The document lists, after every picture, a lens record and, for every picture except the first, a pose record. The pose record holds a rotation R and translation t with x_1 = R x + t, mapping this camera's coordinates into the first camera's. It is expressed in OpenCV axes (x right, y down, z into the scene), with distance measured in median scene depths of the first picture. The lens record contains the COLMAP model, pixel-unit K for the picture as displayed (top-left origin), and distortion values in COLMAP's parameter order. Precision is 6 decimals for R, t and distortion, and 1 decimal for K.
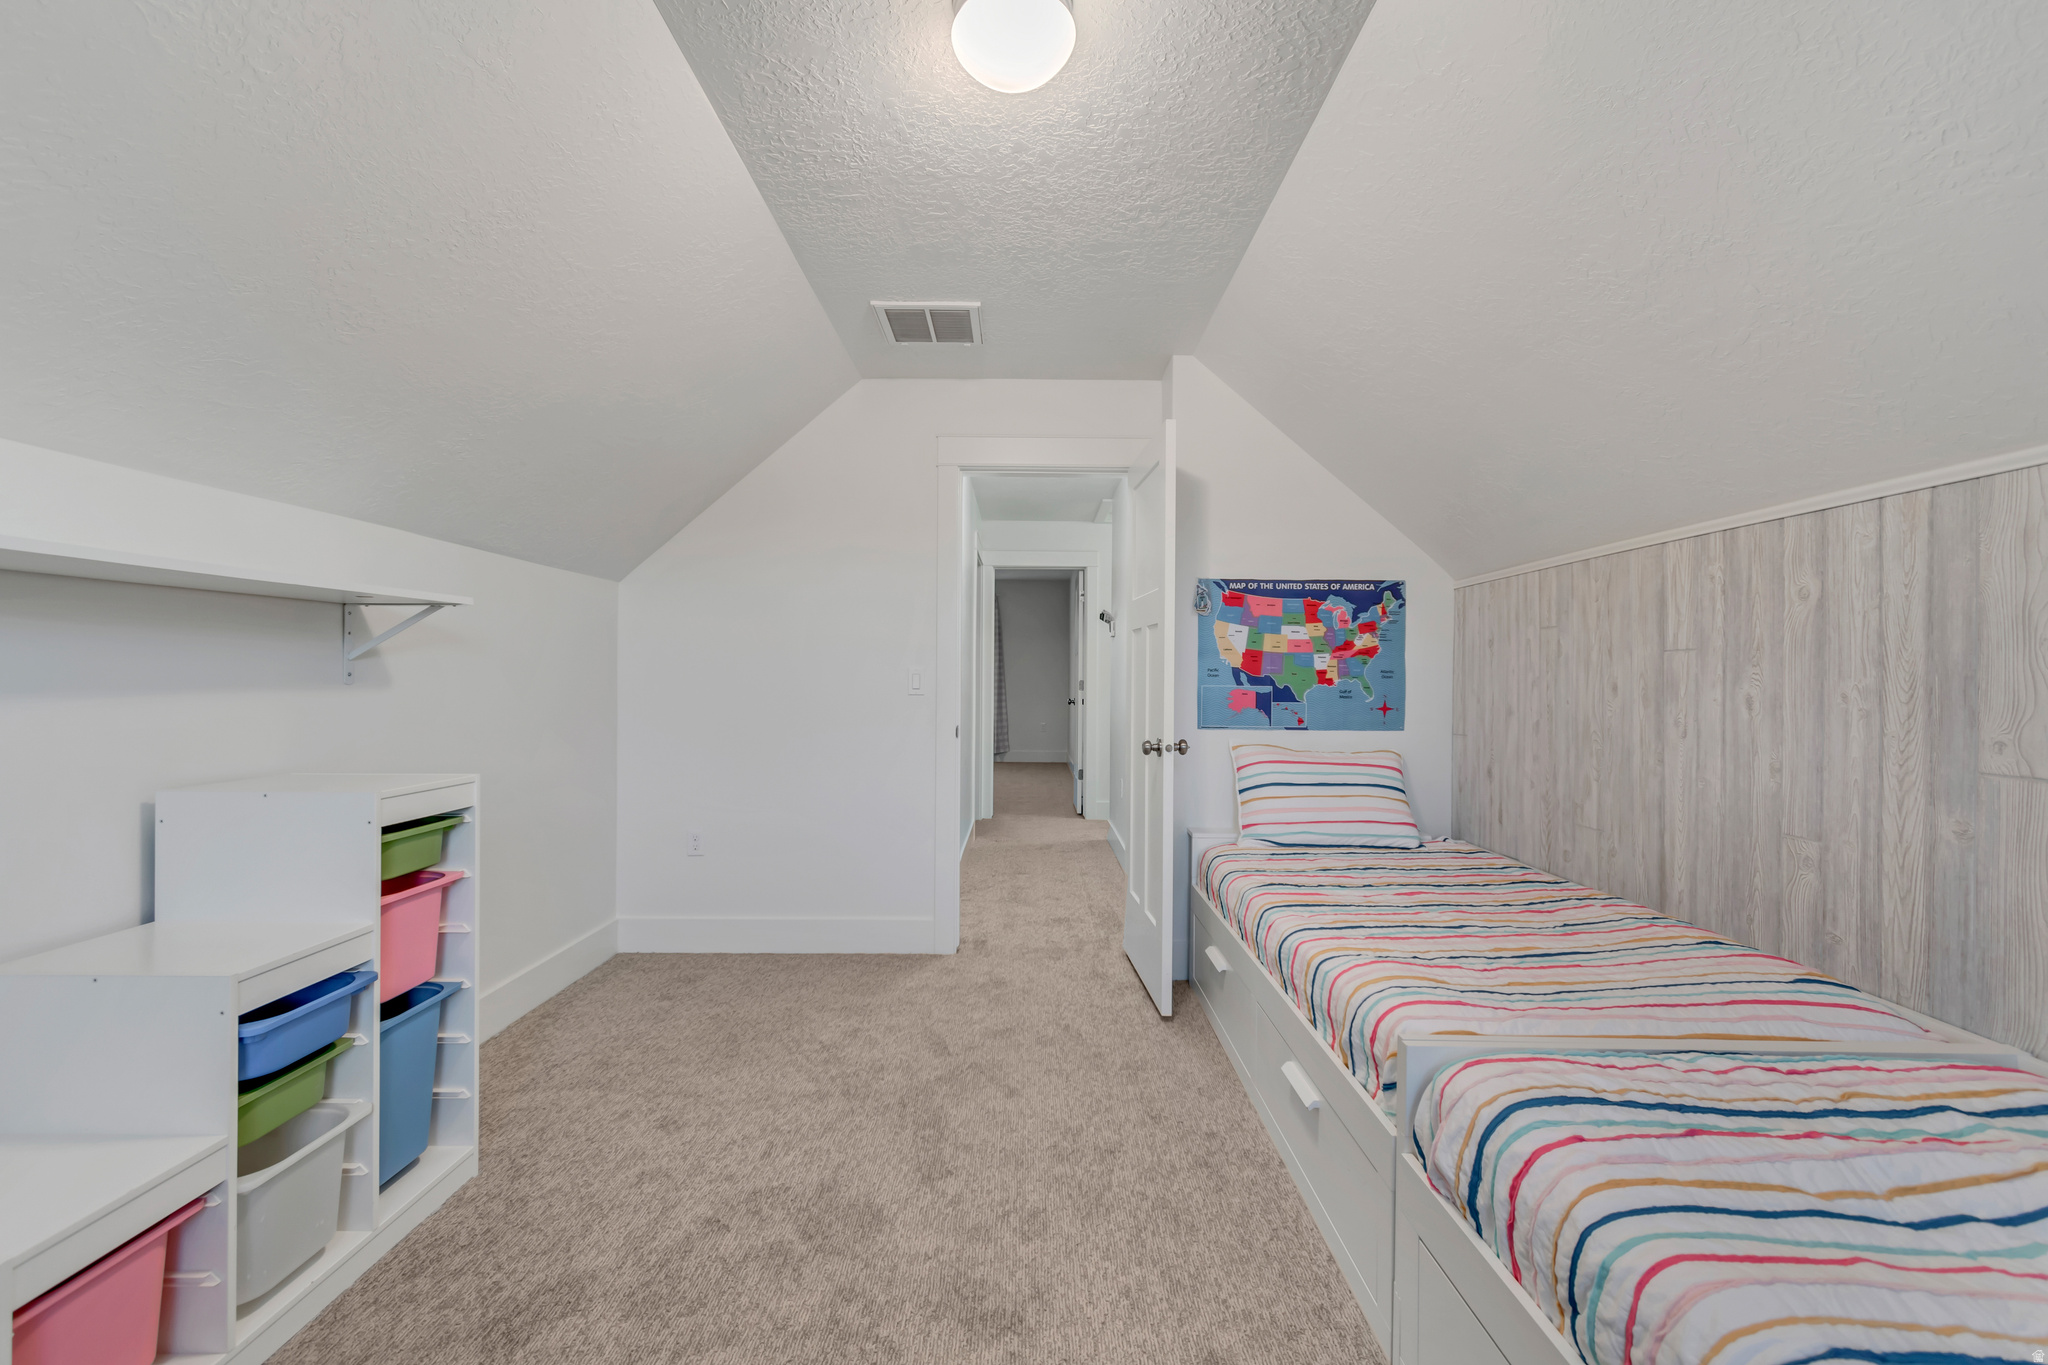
lens RADIAL K [[916.9, 0, 1024.0], [0, 916.9, 682.5], [0, 0, 1]] dist [0.000068, -0.000015]
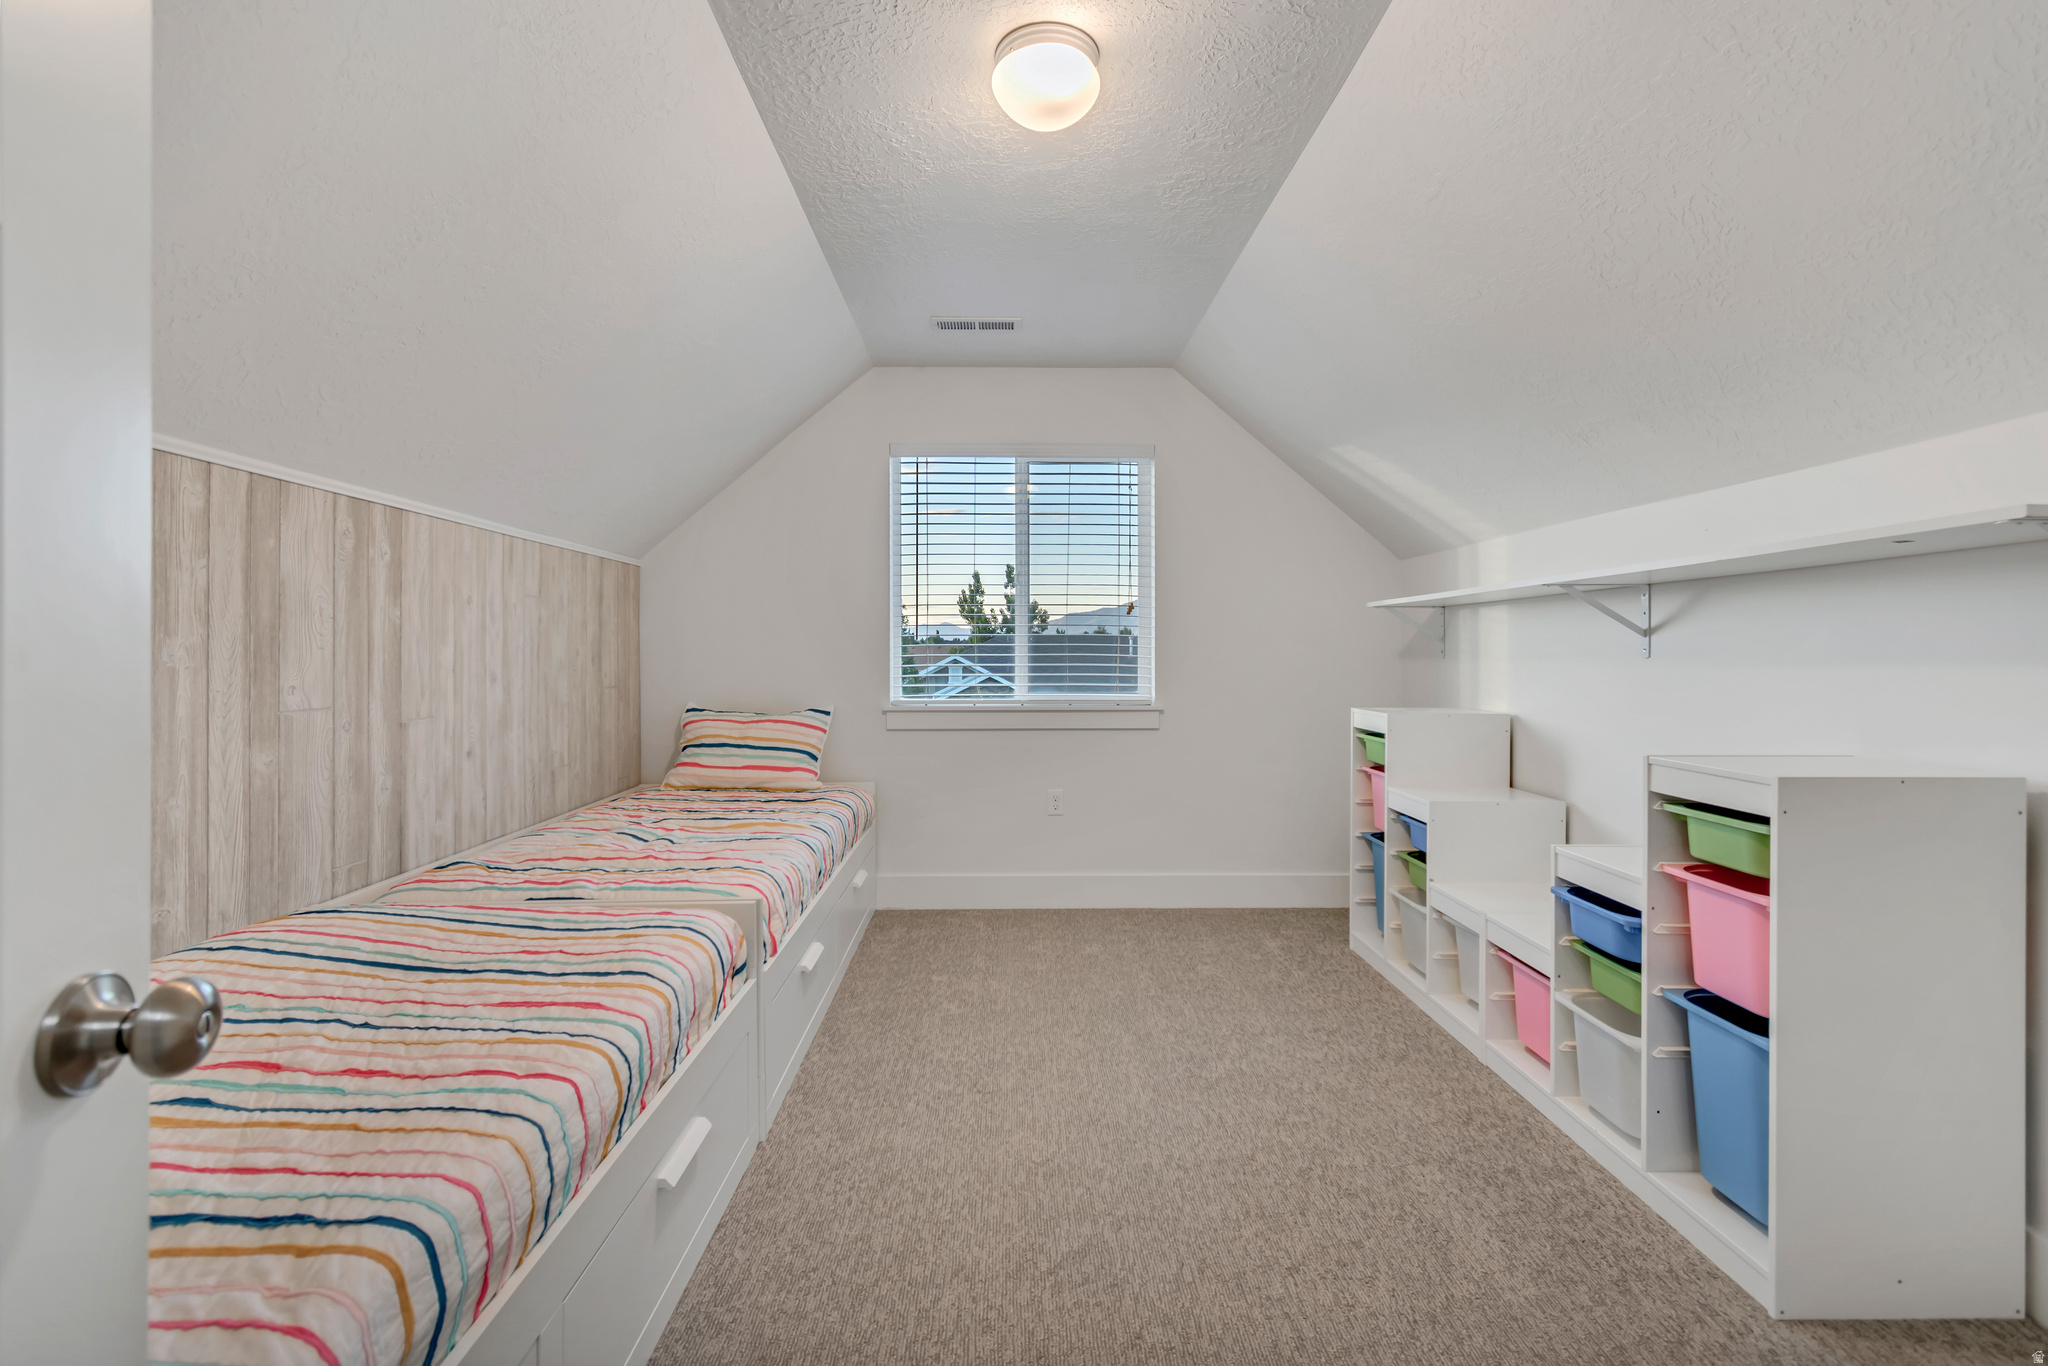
lens RADIAL K [[838.2, 0, 1023.7], [0, 838.2, 652.0], [0, 0, 1]] dist [-0.000012, -0.000003]
pose [[-0.999353, -0.010476, -0.034396, 0.047024], [-0.010593, 0.999939, 0.003229, 0.000436], [0.034360, 0.003591, -0.999403, 1.995299]]
